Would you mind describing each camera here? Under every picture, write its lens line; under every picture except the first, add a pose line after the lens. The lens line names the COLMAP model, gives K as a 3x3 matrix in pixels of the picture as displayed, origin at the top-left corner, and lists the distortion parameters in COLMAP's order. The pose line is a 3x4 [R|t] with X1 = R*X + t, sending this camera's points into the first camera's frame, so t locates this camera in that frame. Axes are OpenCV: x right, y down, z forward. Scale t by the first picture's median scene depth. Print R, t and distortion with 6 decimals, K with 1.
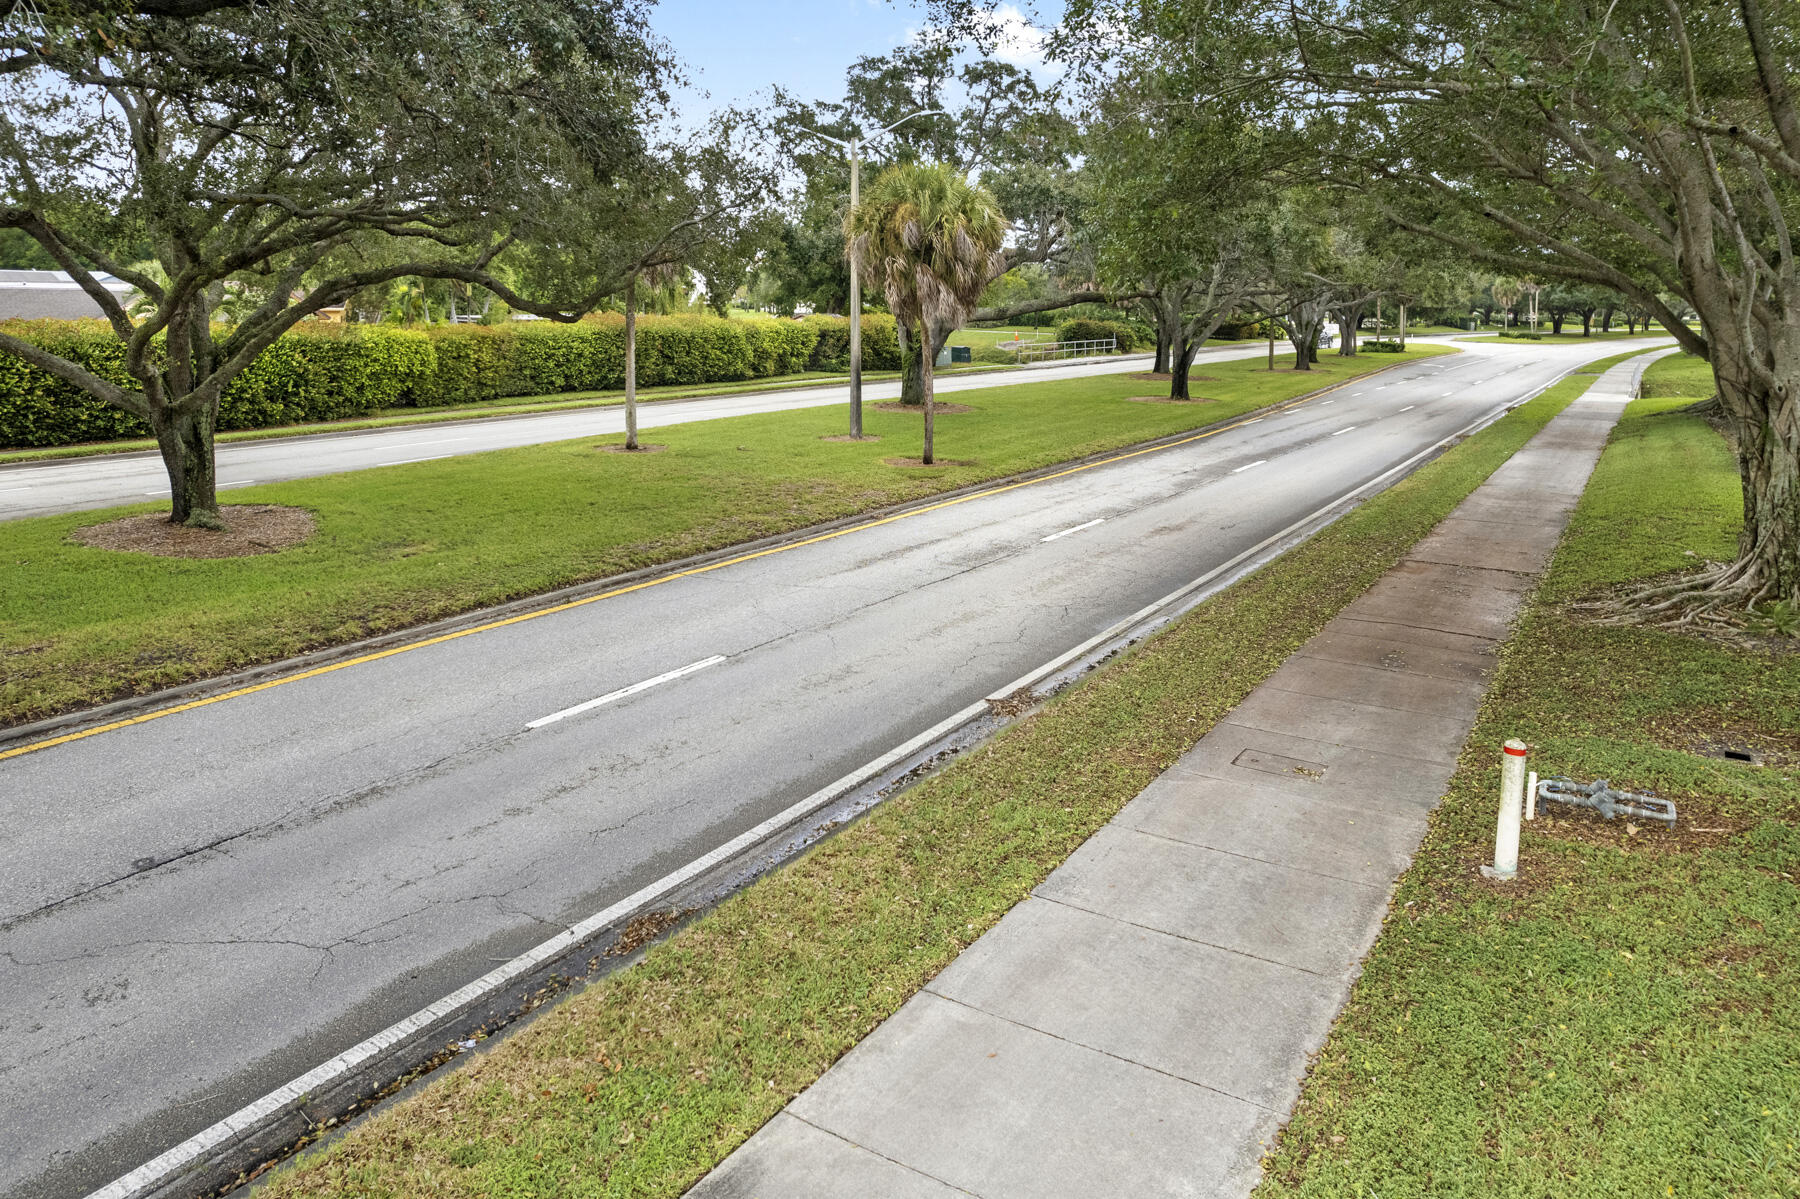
lens RADIAL K [[1174.4, 0, 900.0], [0, 1174.4, 599.5], [0, 0, 1]] dist [-0.056344, -0.110675]
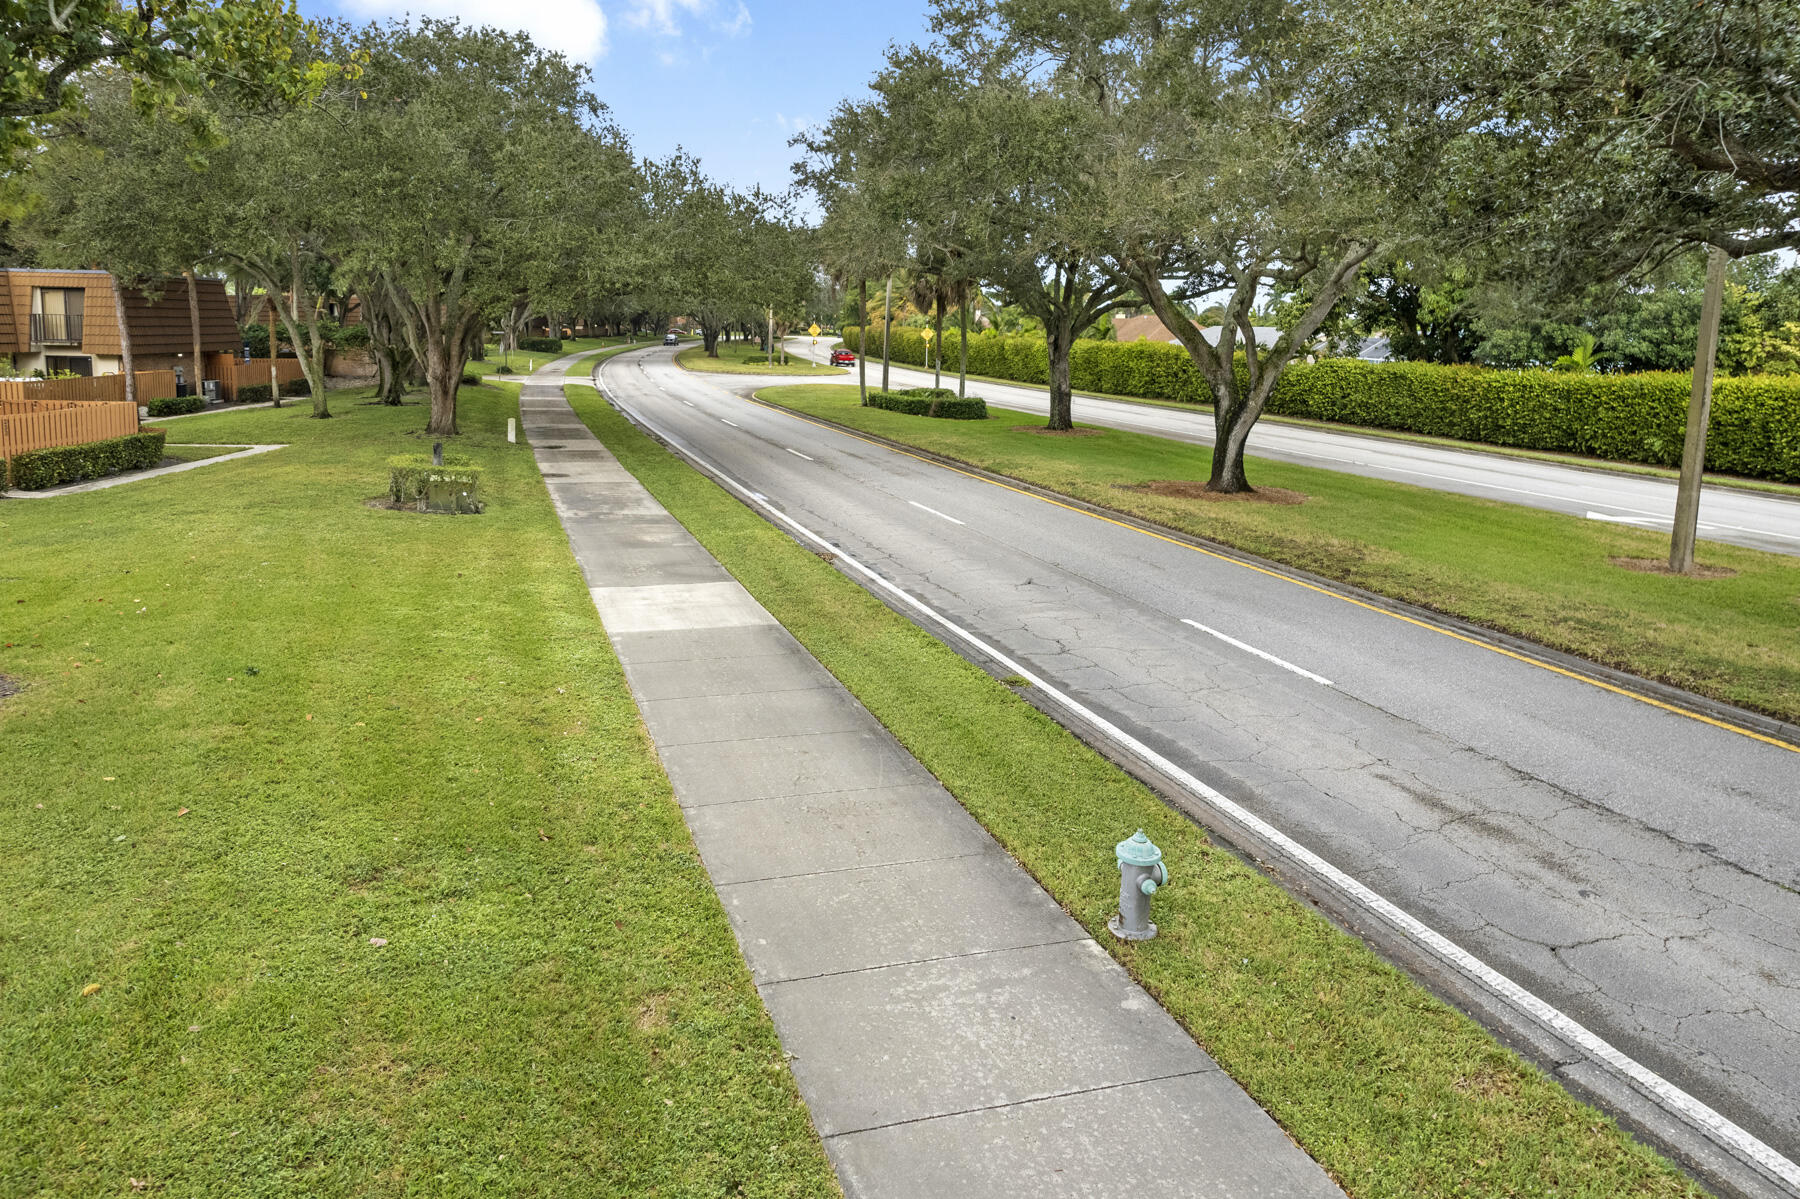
lens RADIAL K [[1150.0, 0, 893.4], [0, 1150.0, 601.5], [0, 0, 1]] dist [-0.052760, 0.052845]
pose [[-0.584616, 0.168590, -0.793601, 0.949395], [-0.236453, 0.900301, 0.365443, -0.322334], [0.776089, 0.401293, -0.486466, 1.243455]]
